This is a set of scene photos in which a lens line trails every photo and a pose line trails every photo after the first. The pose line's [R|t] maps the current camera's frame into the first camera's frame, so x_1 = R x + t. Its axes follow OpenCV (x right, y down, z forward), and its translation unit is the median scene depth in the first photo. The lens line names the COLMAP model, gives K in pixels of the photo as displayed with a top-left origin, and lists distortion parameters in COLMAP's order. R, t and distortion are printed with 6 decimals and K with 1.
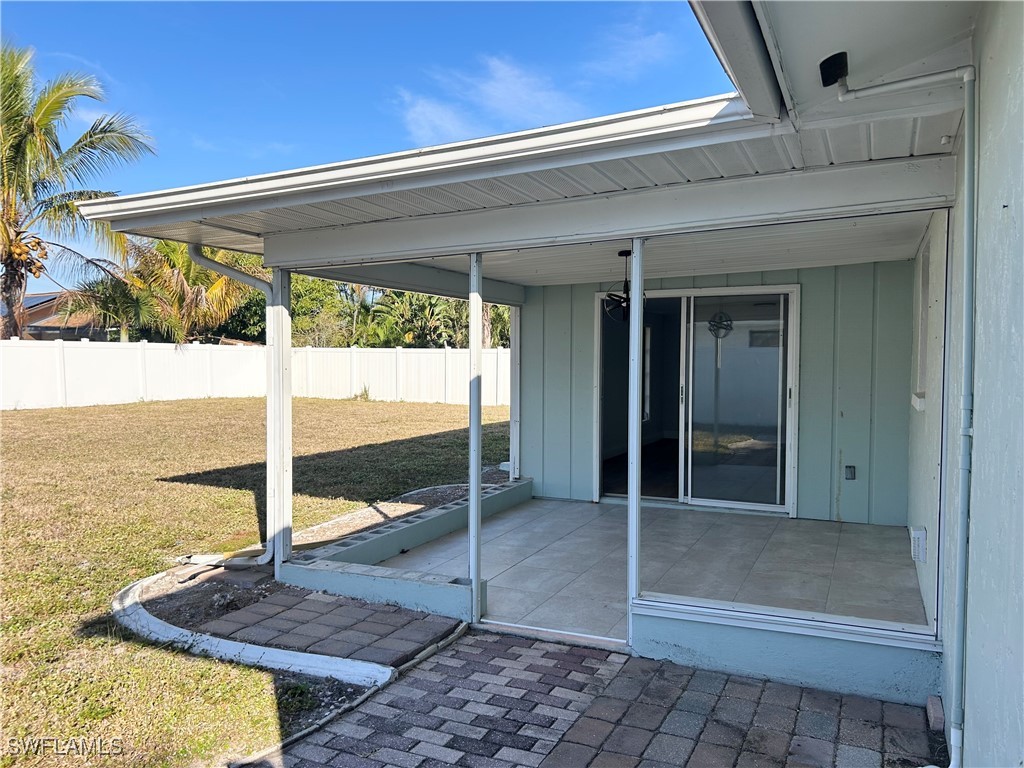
lens RADIAL K [[786.9, 0, 512.0], [0, 786.9, 384.0], [0, 0, 1]] dist [0.059389, -0.082359]
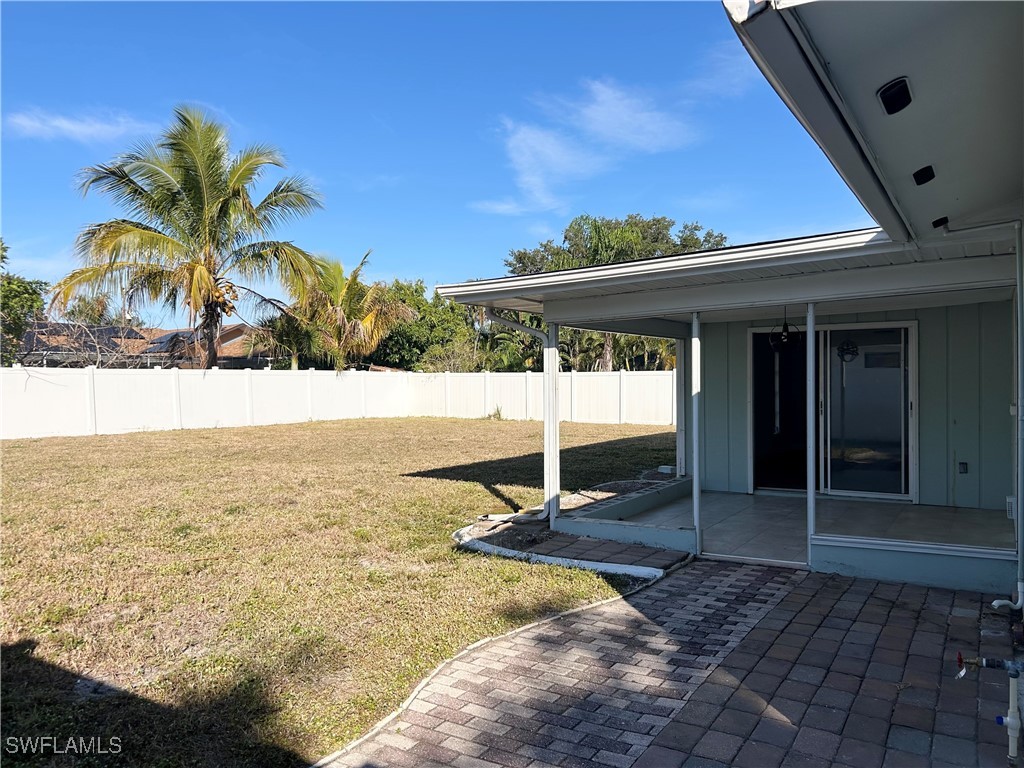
lens RADIAL K [[775.1, 0, 513.3], [0, 775.1, 379.8], [0, 0, 1]] dist [0.044683, -0.057117]
pose [[0.992298, -0.009549, -0.123504, -0.126669], [0.005322, 0.999390, -0.034510, 0.009612], [0.123758, 0.033587, 0.991744, -0.321597]]
